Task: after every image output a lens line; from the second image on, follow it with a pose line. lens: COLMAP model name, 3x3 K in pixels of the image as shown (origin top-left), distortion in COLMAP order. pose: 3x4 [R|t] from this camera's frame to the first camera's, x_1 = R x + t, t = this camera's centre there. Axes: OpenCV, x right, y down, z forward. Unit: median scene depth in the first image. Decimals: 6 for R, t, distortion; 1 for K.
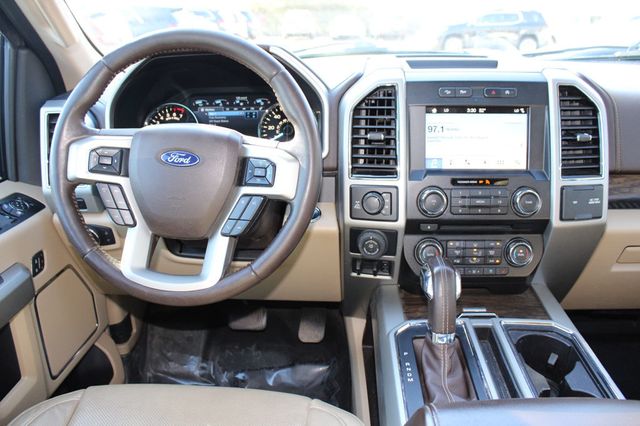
lens RADIAL K [[526.7, 0, 320.4], [0, 526.7, 212.1], [0, 0, 1]] dist [-0.140597, 0.068807]
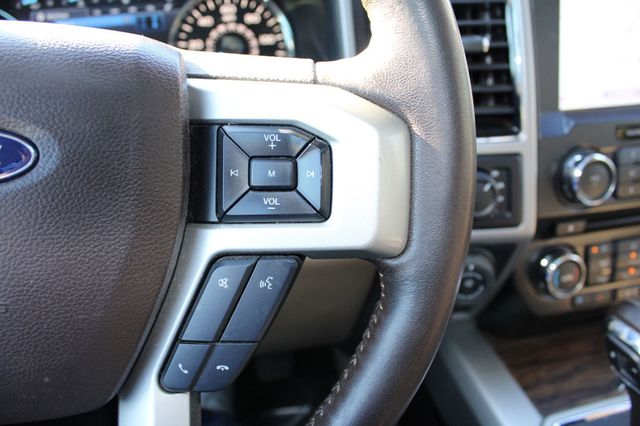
lens RADIAL K [[526.7, 0, 323.3], [0, 526.7, 213.4], [0, 0, 1]] dist [-0.140597, 0.068807]
pose [[0.965721, -0.125725, 0.227104, -0.128574], [0.094827, 0.985283, 0.142216, -0.076130], [-0.241642, -0.115805, 0.963431, 0.589947]]
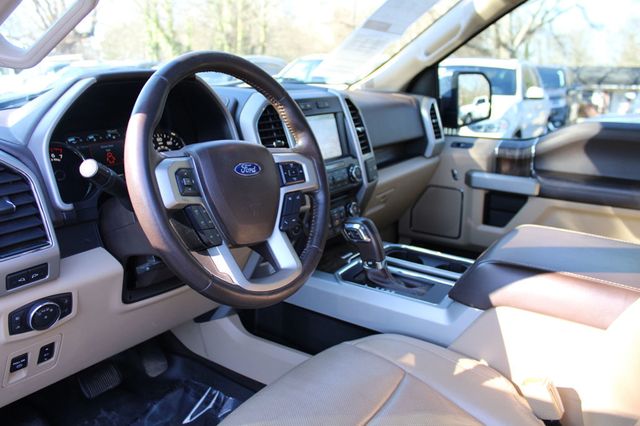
lens RADIAL K [[526.7, 0, 308.0], [0, 526.7, 205.4], [0, 0, 1]] dist [-0.140597, 0.068807]
pose [[0.541356, -0.192838, 0.818381, -0.921321], [0.275589, 0.960269, 0.043971, -0.036465], [-0.794345, 0.201733, 0.572992, 0.240560]]
